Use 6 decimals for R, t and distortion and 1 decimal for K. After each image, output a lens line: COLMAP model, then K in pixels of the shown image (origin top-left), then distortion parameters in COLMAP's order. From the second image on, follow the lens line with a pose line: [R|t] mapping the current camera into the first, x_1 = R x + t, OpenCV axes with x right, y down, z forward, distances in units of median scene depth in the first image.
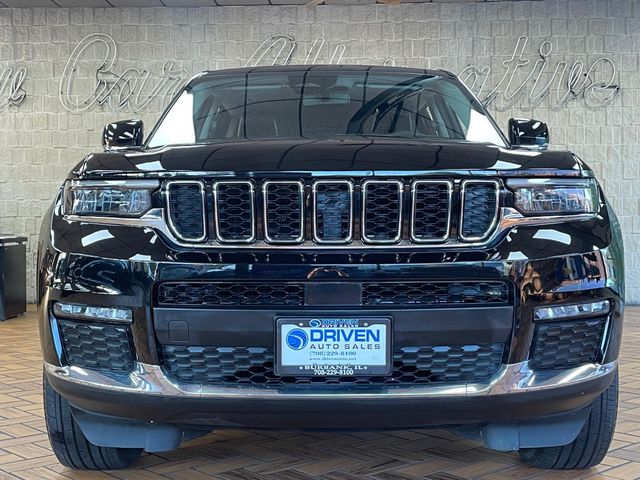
lens RADIAL K [[881.9, 0, 320.0], [0, 881.9, 240.0], [0, 0, 1]] dist [0.088601, -0.076259]
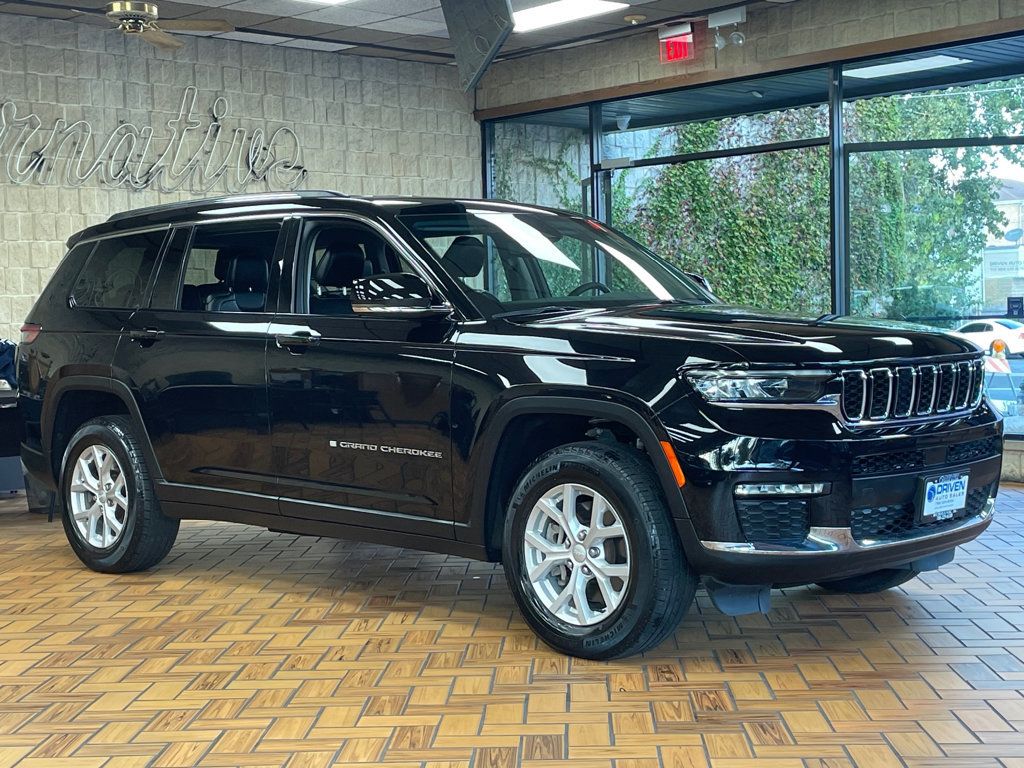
lens RADIAL K [[1534.4, 0, 512.0], [0, 1534.4, 384.0], [0, 0, 1]] dist [0.121657, -0.027081]
pose [[0.718040, -0.047460, 0.694382, -1.947145], [0.032483, 0.998870, 0.034682, -0.139510], [-0.695244, -0.002347, 0.718770, -0.187438]]
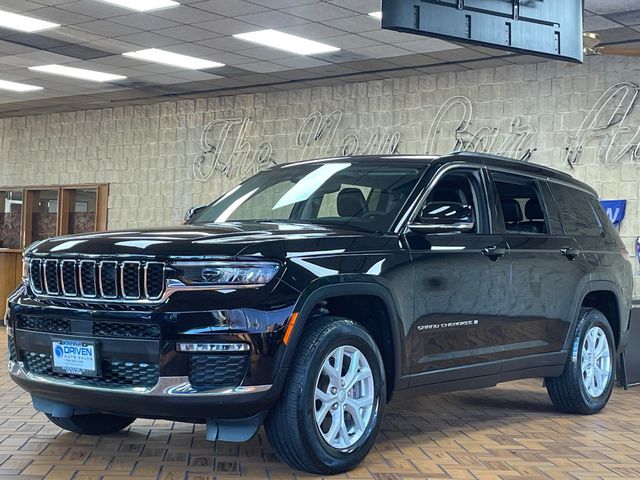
lens RADIAL K [[1030.7, 0, 320.0], [0, 1030.7, 240.0], [0, 0, 1]] dist [0.014713, -0.020112]
pose [[0.812676, 0.005313, -0.582691, 1.530026], [-0.033577, 0.998724, -0.037724, -0.046546], [0.581747, 0.050223, 0.811818, -0.359319]]
